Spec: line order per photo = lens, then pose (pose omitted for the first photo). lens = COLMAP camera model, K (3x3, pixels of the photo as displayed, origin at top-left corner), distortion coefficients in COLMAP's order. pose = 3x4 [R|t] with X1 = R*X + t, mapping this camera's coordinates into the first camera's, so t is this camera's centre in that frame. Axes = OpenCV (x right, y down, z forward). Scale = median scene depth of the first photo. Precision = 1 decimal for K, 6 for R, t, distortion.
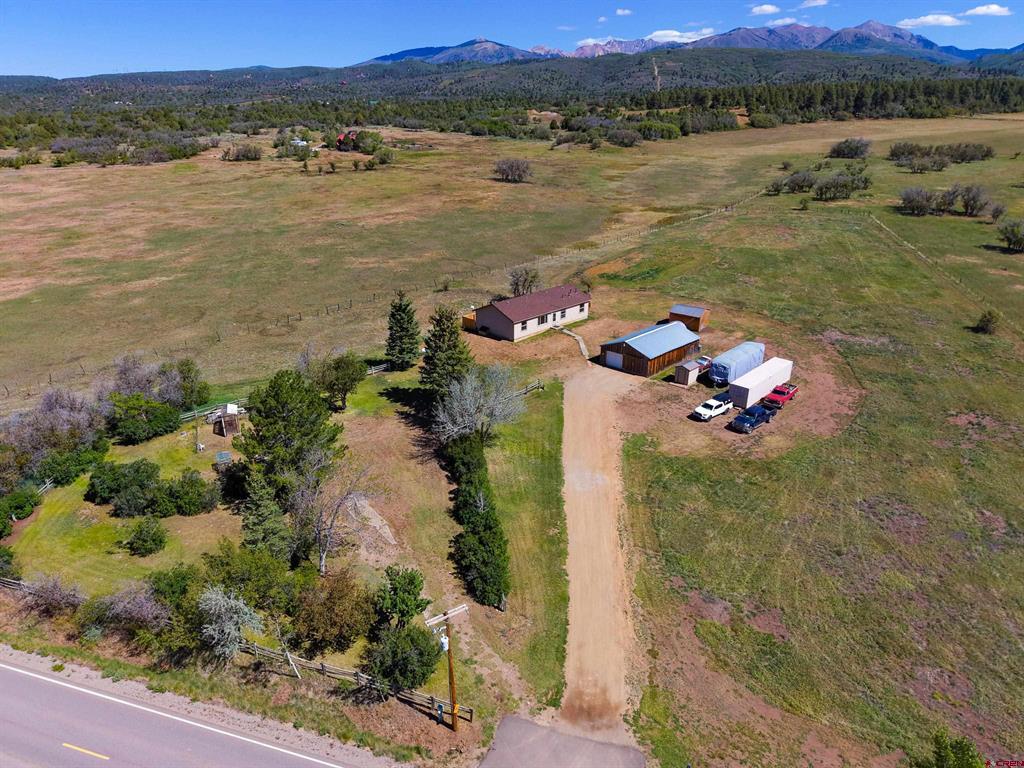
lens RADIAL K [[688.5, 0, 511.3], [0, 688.5, 380.4], [0, 0, 1]] dist [0.031678, -0.029672]
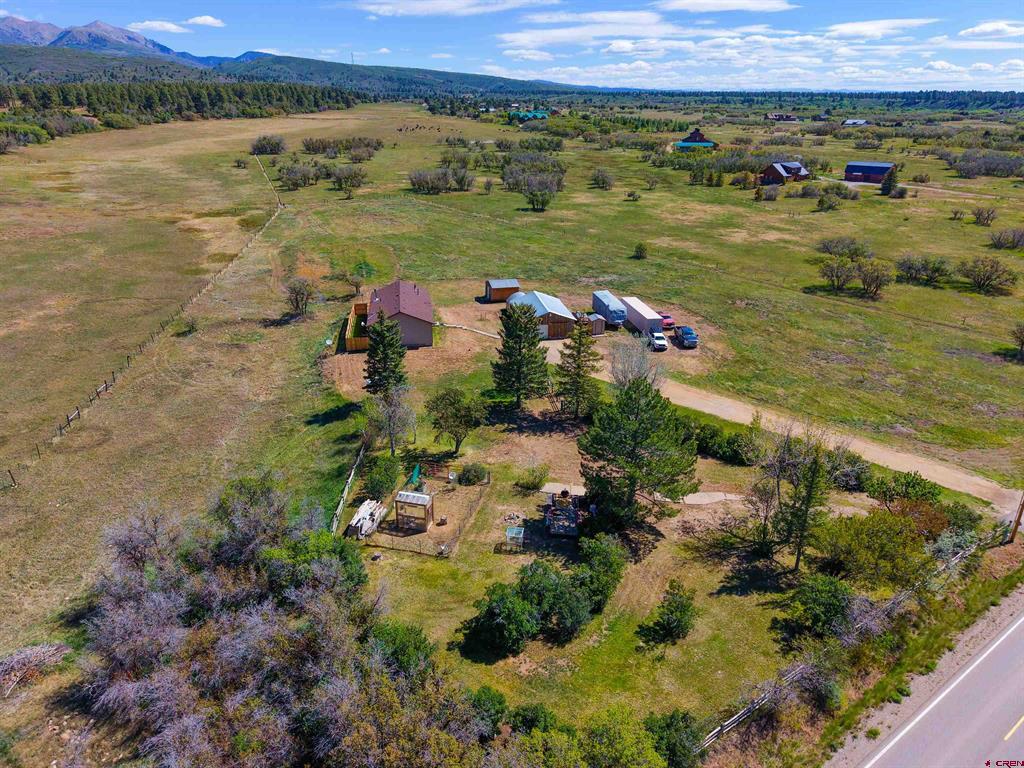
lens RADIAL K [[688.5, 0, 506.4], [0, 688.5, 380.6], [0, 0, 1]] dist [0.031678, -0.029672]
pose [[0.601720, -0.293672, 0.742758, -0.298740], [0.295865, 0.945749, 0.134246, -0.049995], [-0.741888, 0.138977, 0.655963, 0.150451]]
